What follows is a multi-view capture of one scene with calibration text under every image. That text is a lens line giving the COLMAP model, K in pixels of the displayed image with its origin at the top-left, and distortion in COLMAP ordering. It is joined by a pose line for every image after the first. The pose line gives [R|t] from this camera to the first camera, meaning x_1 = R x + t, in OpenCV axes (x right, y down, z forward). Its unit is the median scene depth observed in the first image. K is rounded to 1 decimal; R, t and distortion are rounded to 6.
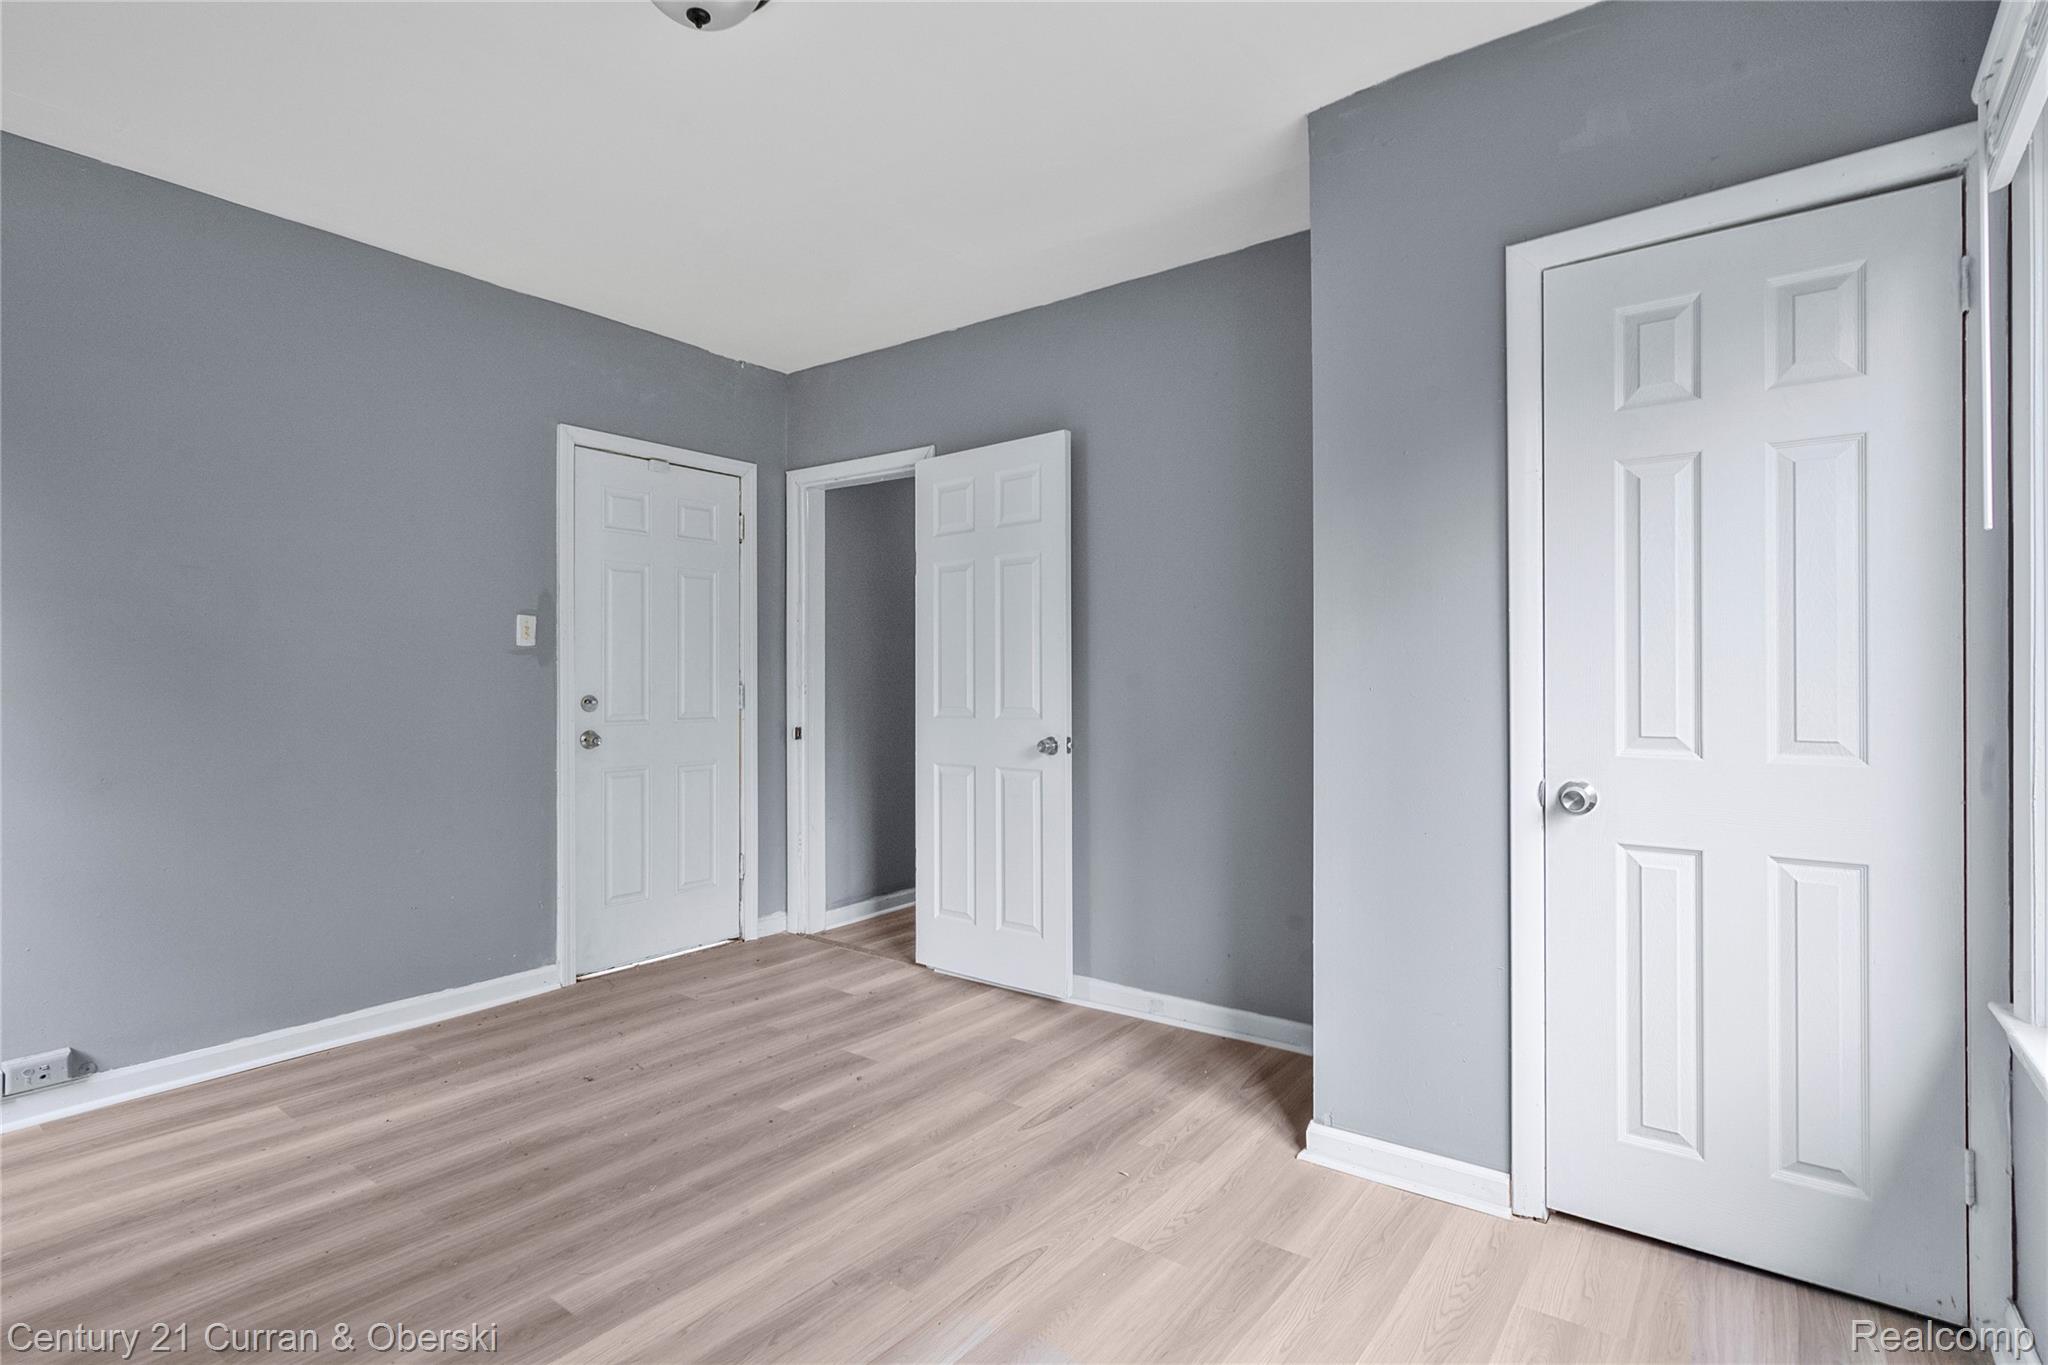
lens RADIAL K [[1020.6, 0, 1019.7], [0, 1020.6, 687.2], [0, 0, 1]] dist [0.010278, 0.000606]
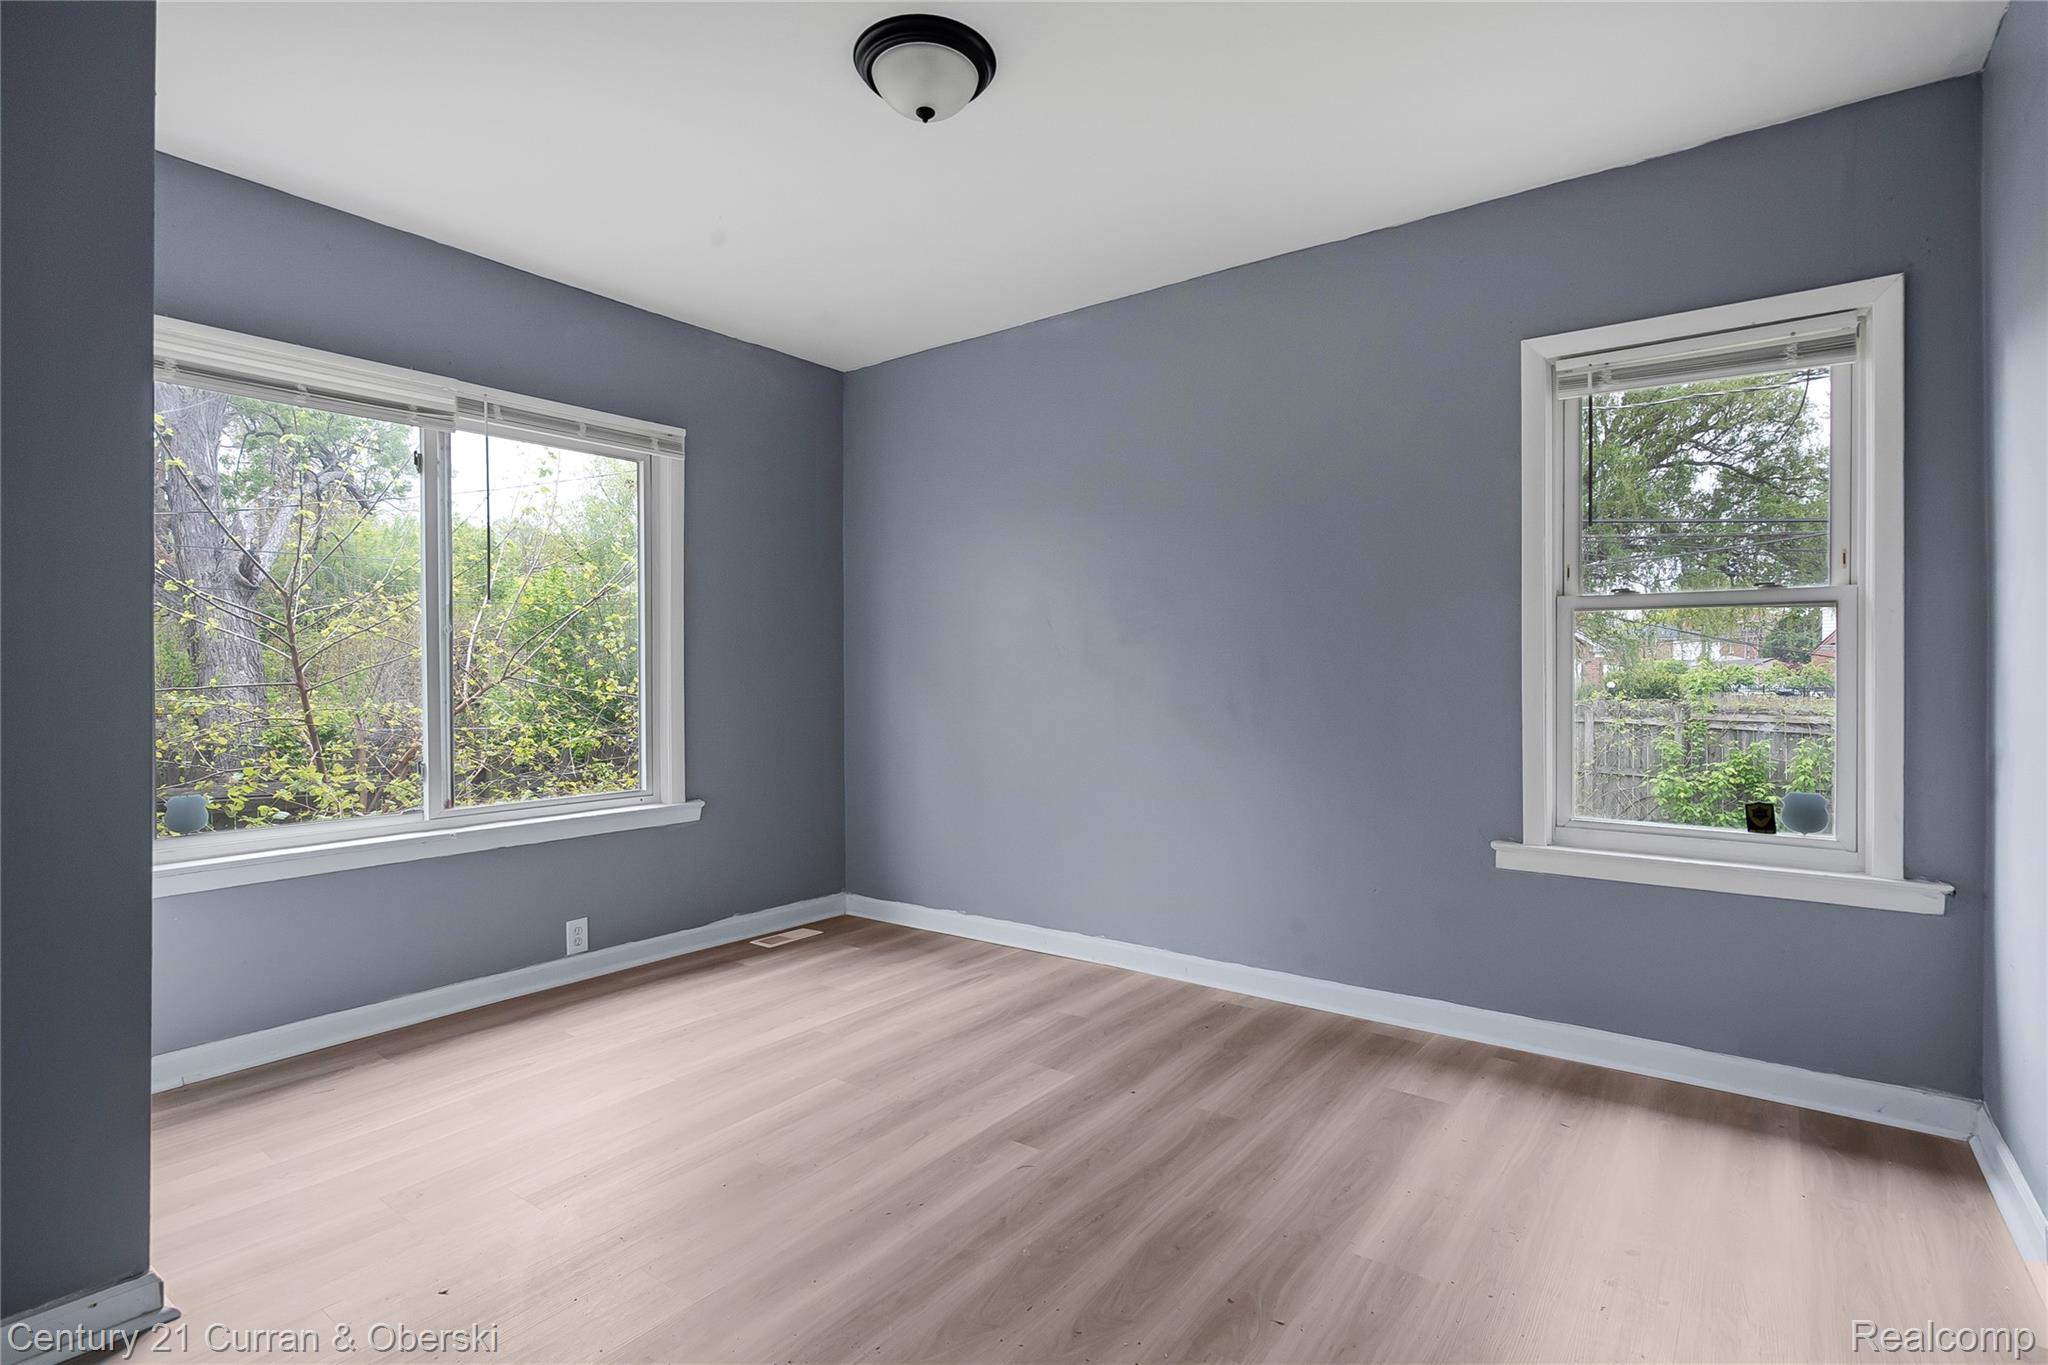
lens RADIAL K [[1020.6, 0, 1021.0], [0, 1020.6, 675.7], [0, 0, 1]] dist [0.010278, 0.000606]
pose [[-0.999975, 0.004112, -0.005826, -0.378017], [0.004086, 0.999982, 0.004372, 0.002557], [0.005844, 0.004348, -0.999973, 1.996649]]
